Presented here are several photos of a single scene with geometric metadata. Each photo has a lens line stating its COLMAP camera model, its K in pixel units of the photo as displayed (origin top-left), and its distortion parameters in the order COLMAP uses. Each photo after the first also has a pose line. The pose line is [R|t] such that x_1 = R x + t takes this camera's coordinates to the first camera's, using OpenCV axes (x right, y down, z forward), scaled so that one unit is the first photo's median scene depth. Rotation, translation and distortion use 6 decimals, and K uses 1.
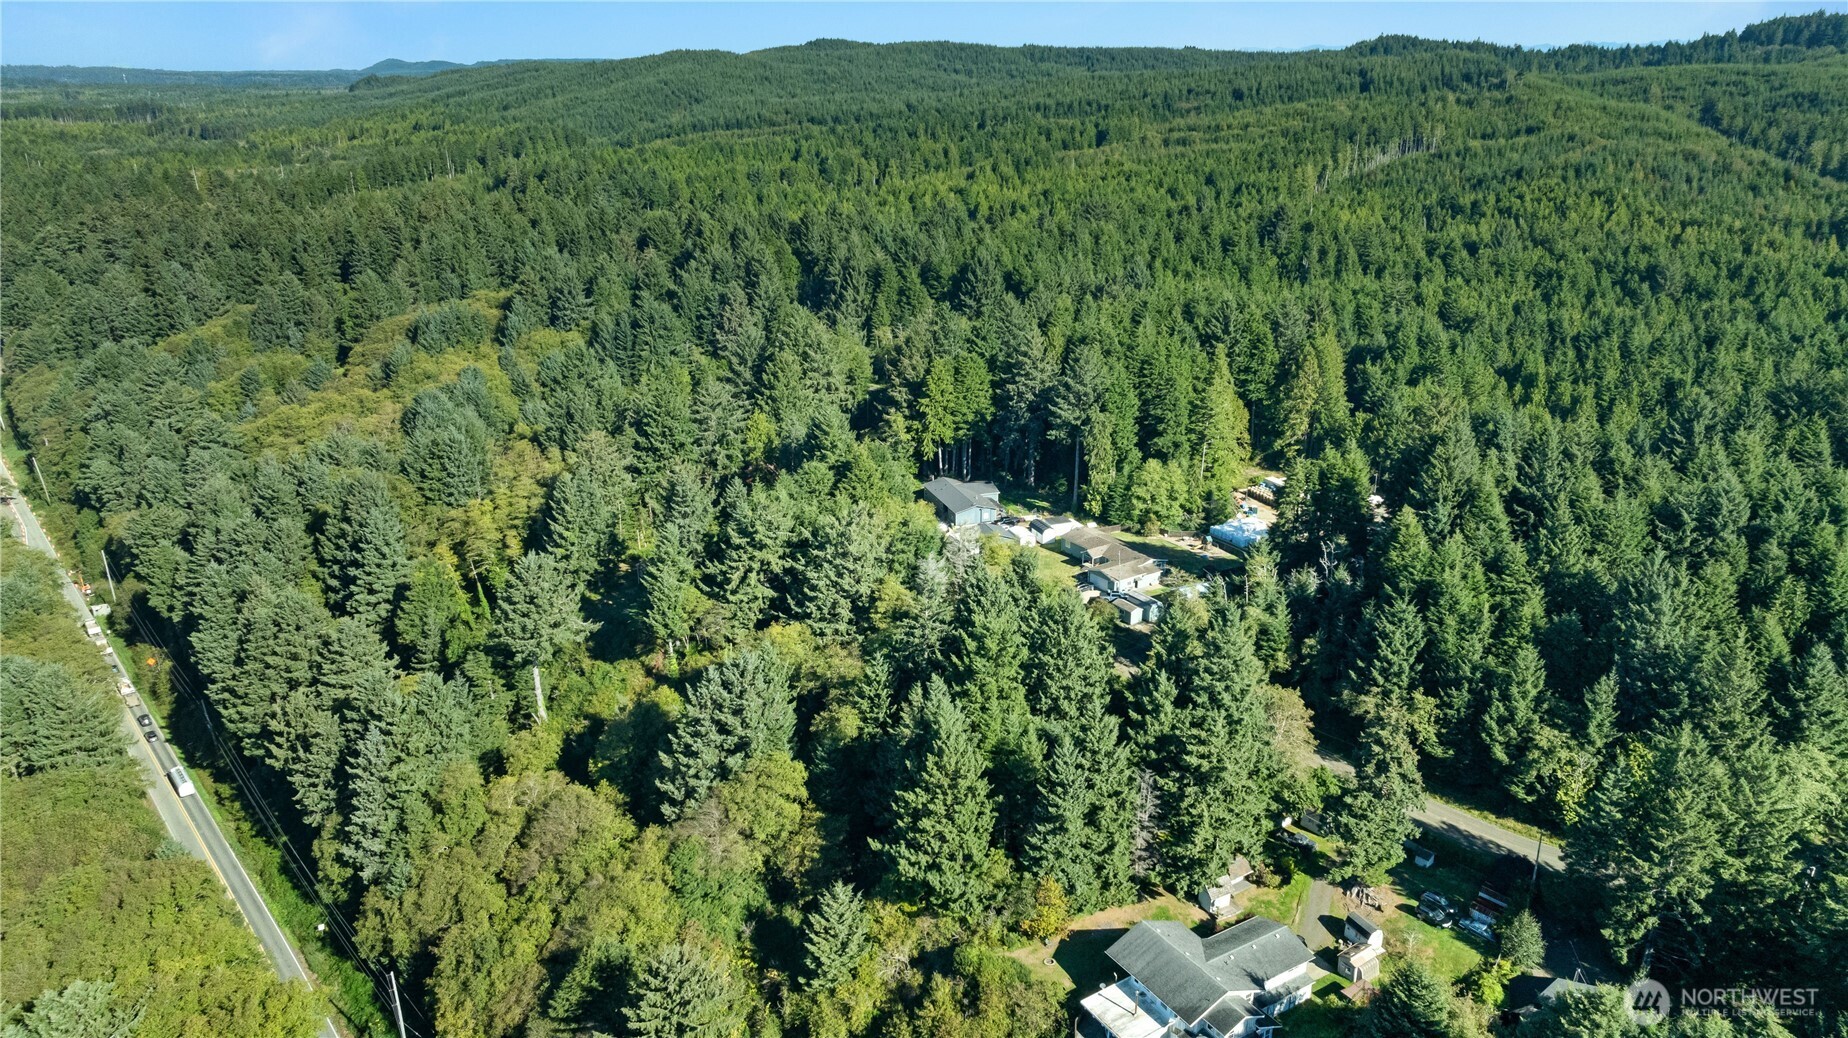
lens RADIAL K [[1298.8, 0, 925.9], [0, 1298.8, 519.9], [0, 0, 1]] dist [-0.034416, 0.033952]
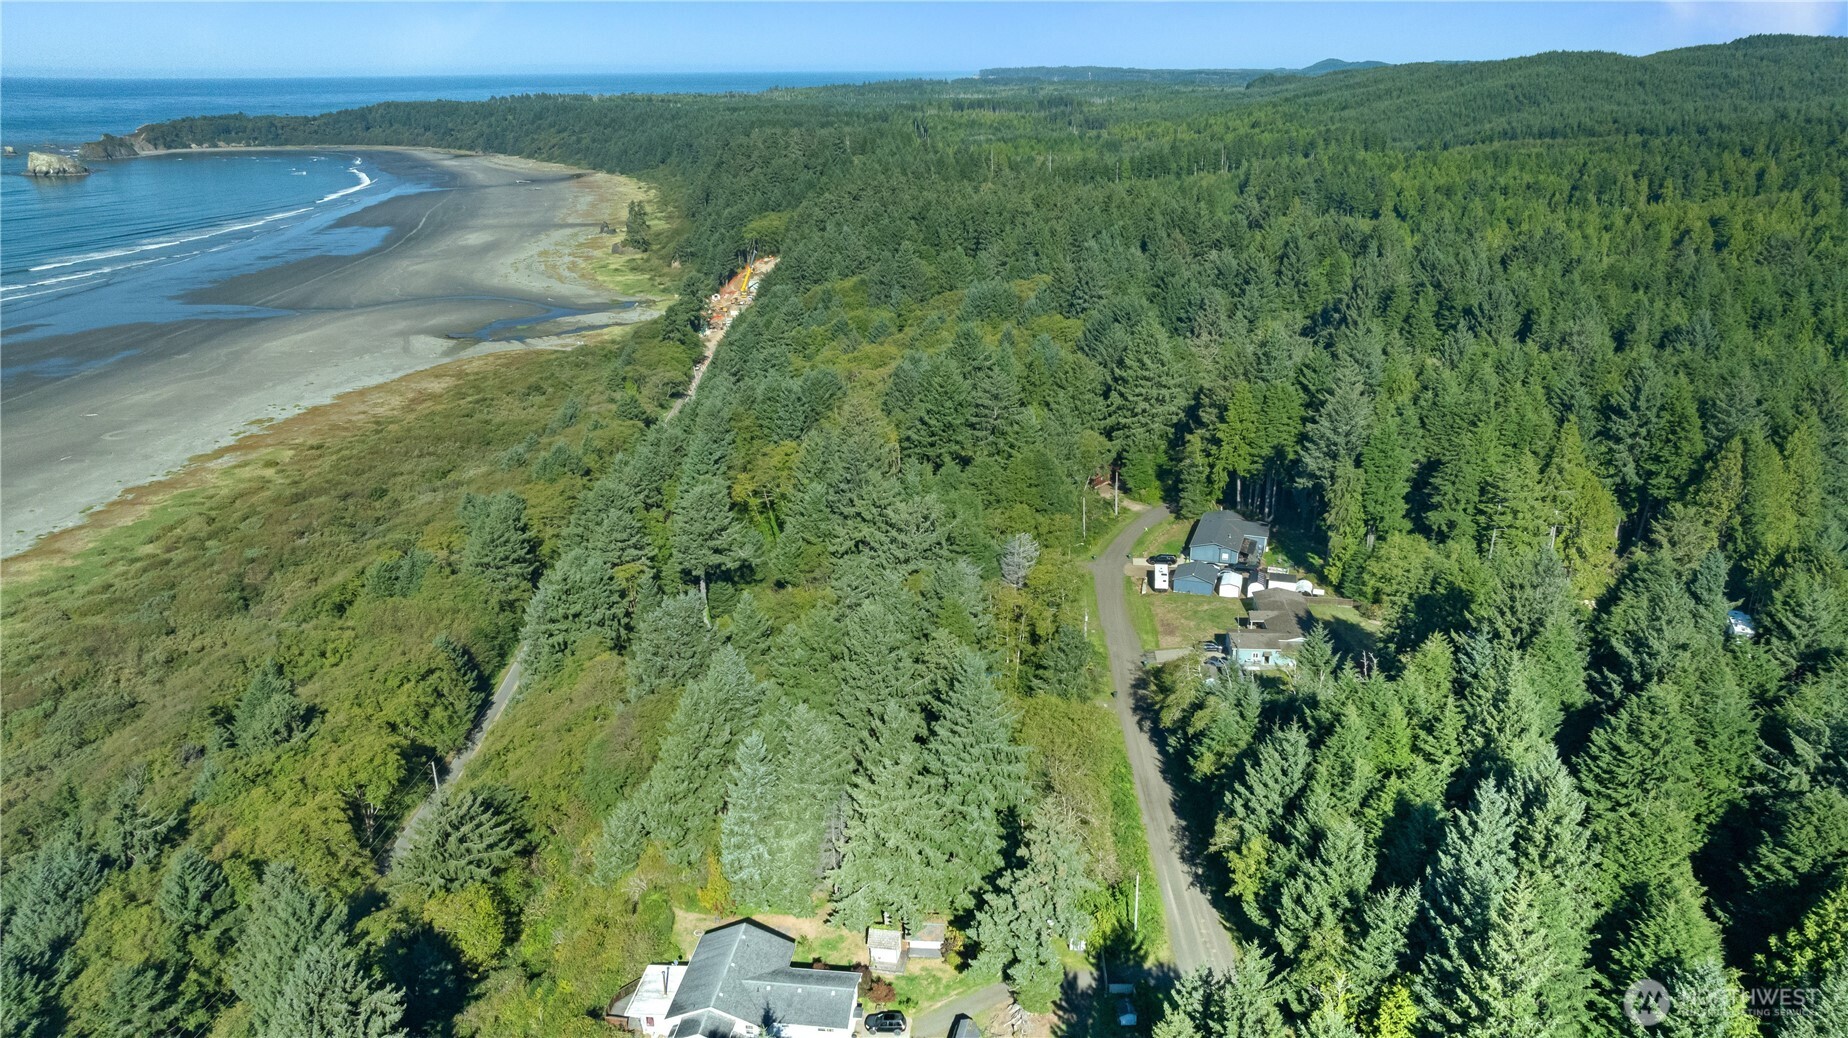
lens RADIAL K [[1298.8, 0, 930.2], [0, 1298.8, 518.2], [0, 0, 1]] dist [-0.034416, 0.033952]
pose [[0.784027, 0.203992, -0.586250, 0.458302], [-0.205019, 0.976556, 0.065619, -0.052021], [0.585892, 0.068745, 0.807468, 0.146007]]
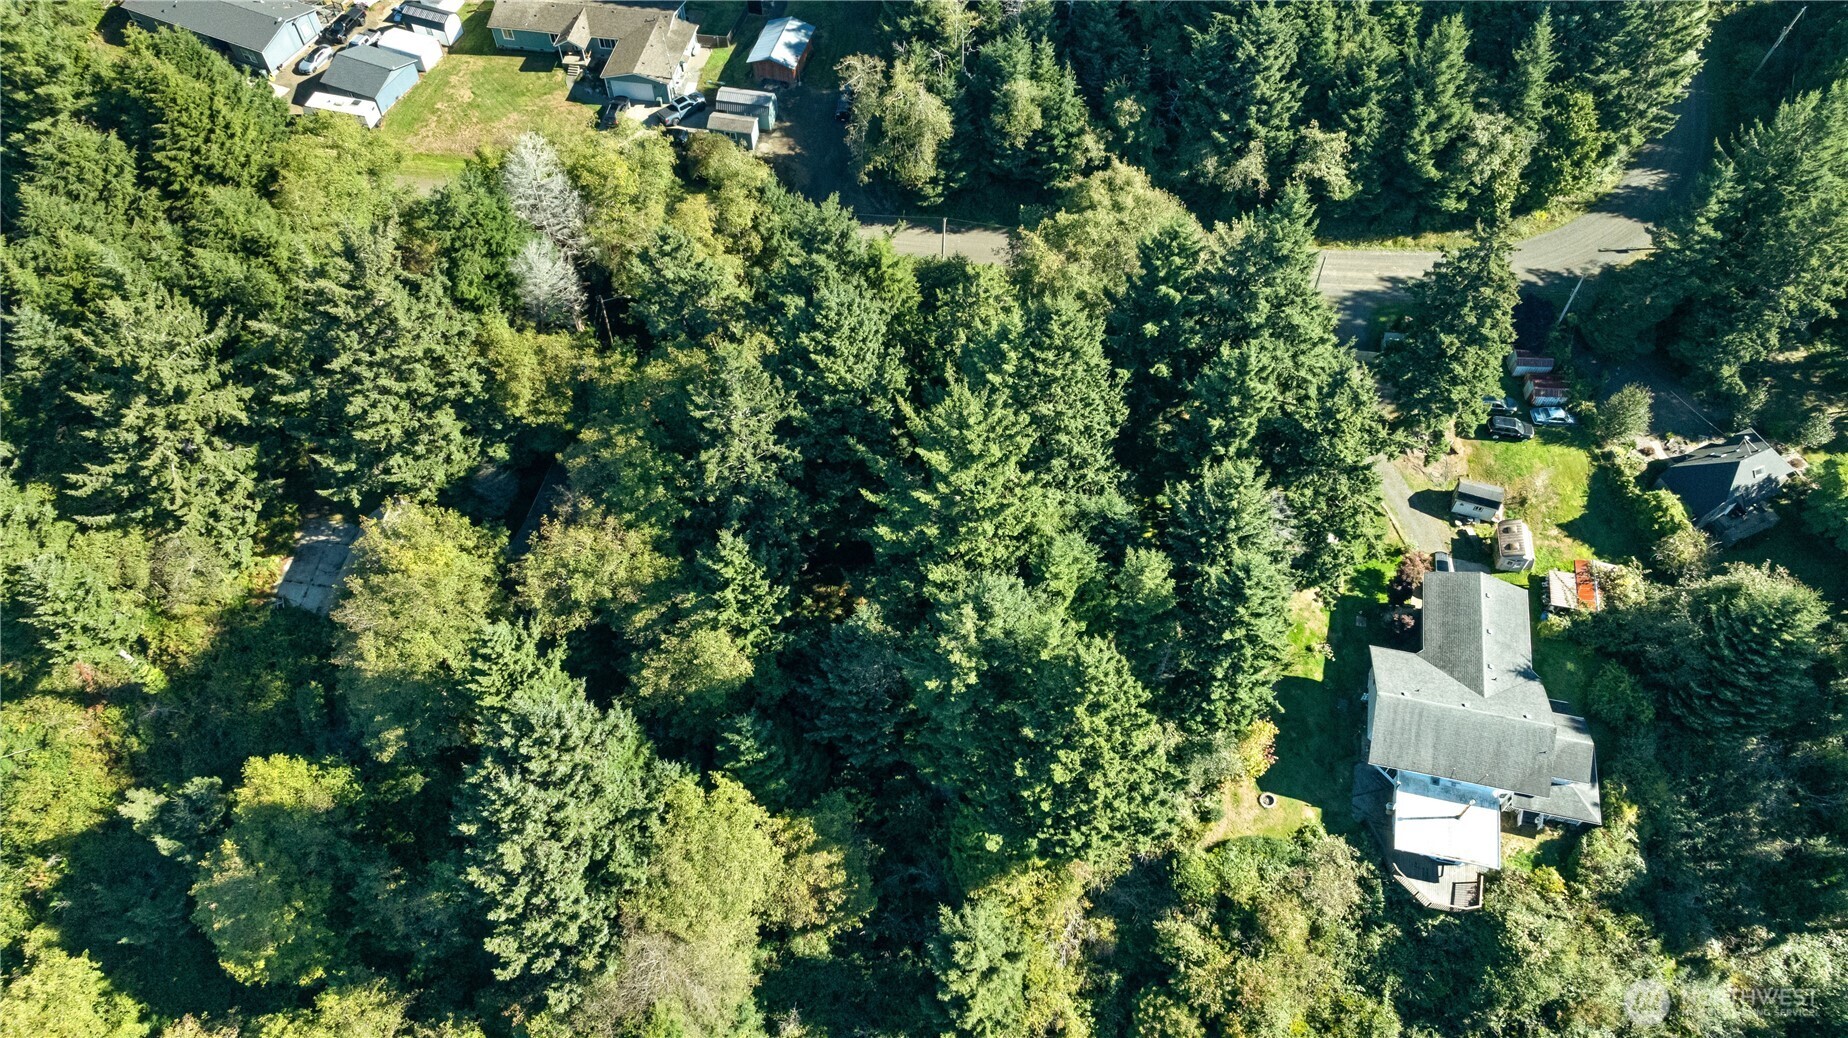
lens RADIAL K [[1298.8, 0, 934.2], [0, 1298.8, 522.4], [0, 0, 1]] dist [-0.034416, 0.033952]
pose [[0.691144, -0.591098, 0.415841, -0.135513], [0.239184, 0.730039, 0.640183, -0.152345], [-0.681991, -0.342996, 0.645943, 0.423998]]
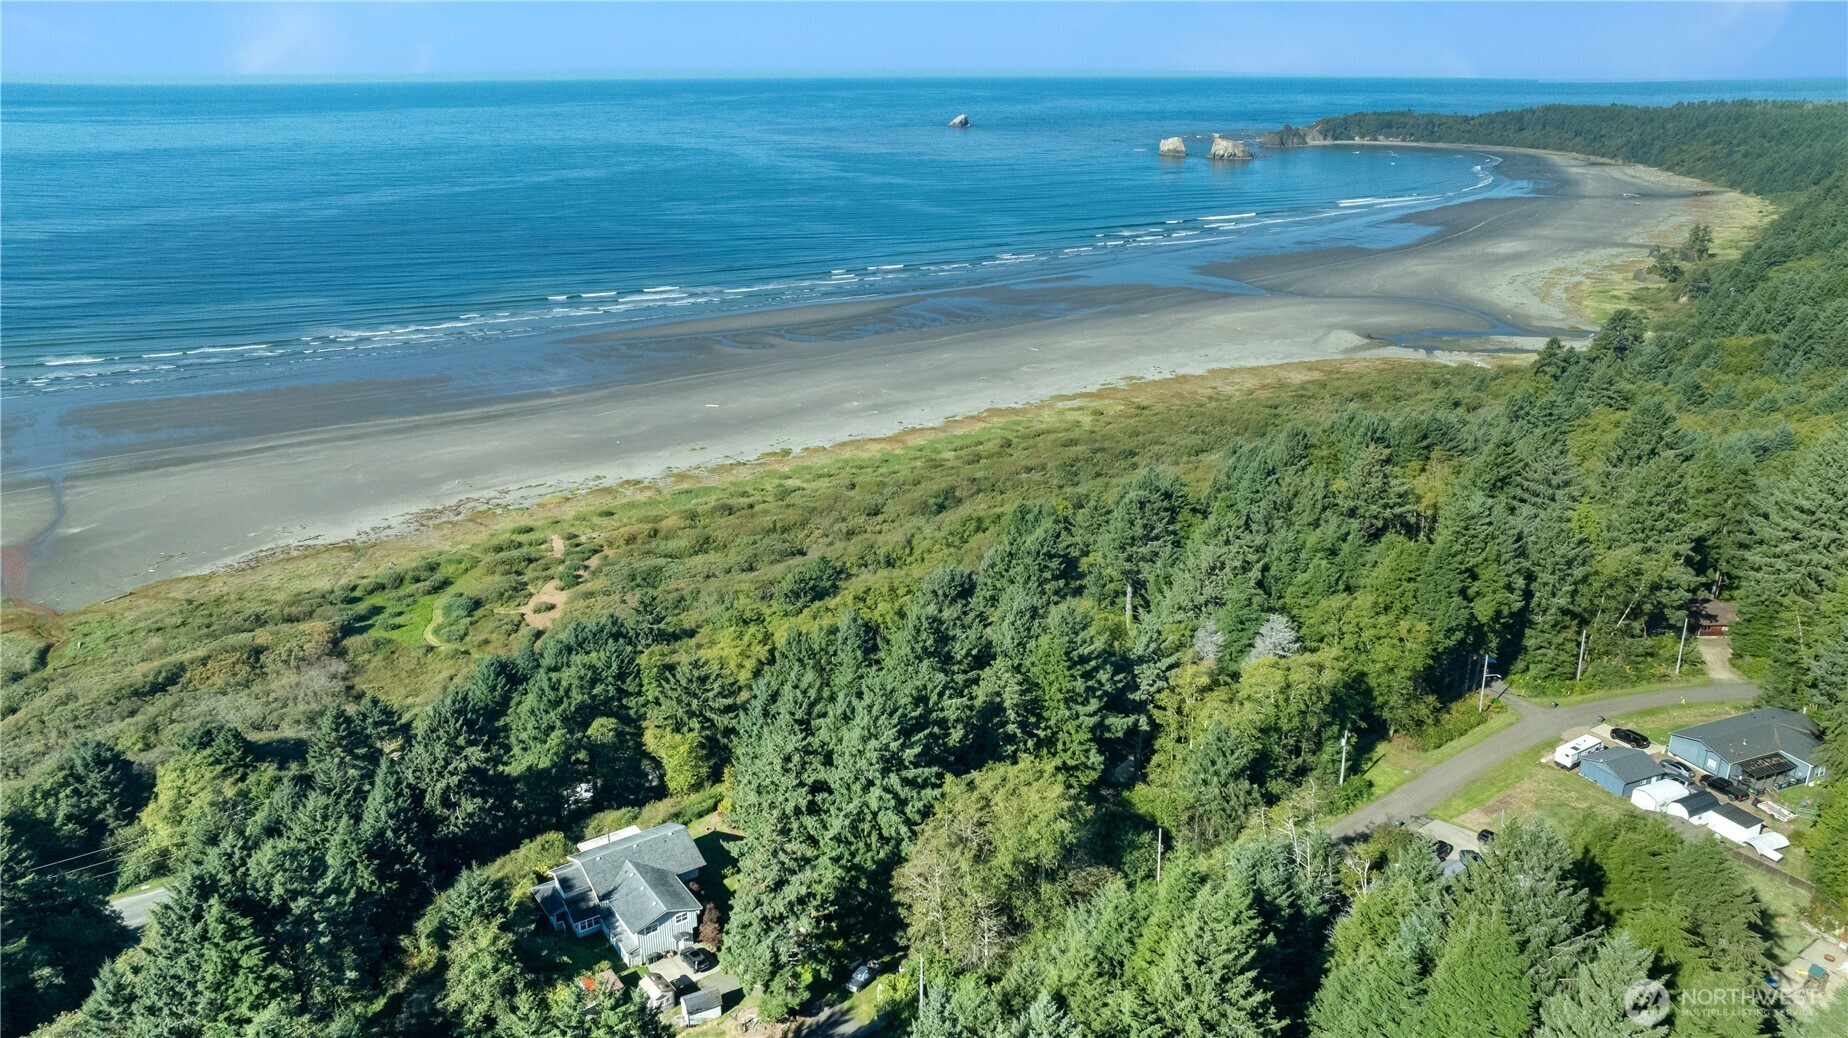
lens RADIAL K [[1298.8, 0, 931.3], [0, 1298.8, 514.1], [0, 0, 1]] dist [-0.034416, 0.033952]
pose [[0.048181, 0.326662, -0.943912, 0.662422], [-0.333312, 0.896099, 0.293102, -0.193966], [0.941585, 0.300496, 0.152056, 0.541882]]
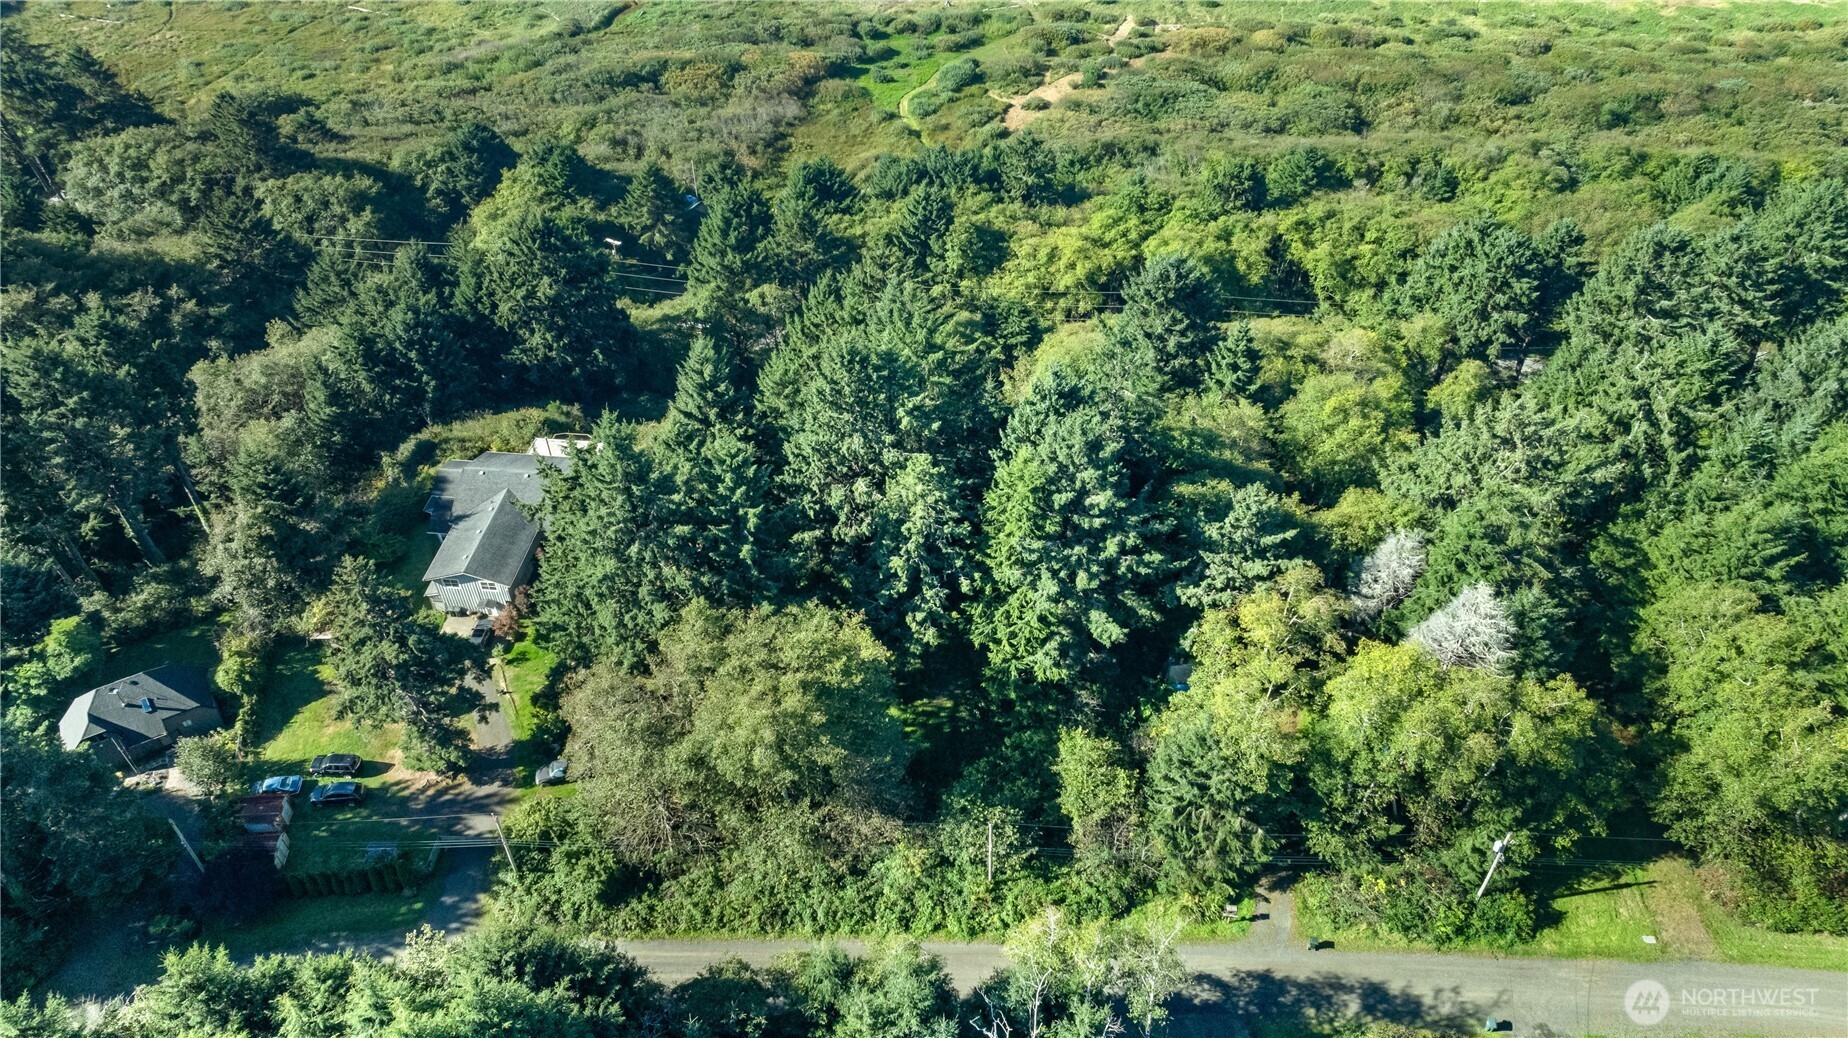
lens RADIAL K [[1298.8, 0, 933.0], [0, 1298.8, 517.1], [0, 0, 1]] dist [-0.034416, 0.033952]
pose [[-0.614577, 0.539070, -0.575933, 0.319944], [-0.259706, 0.551123, 0.792980, -0.260086], [0.744881, 0.636920, -0.198707, 0.785743]]
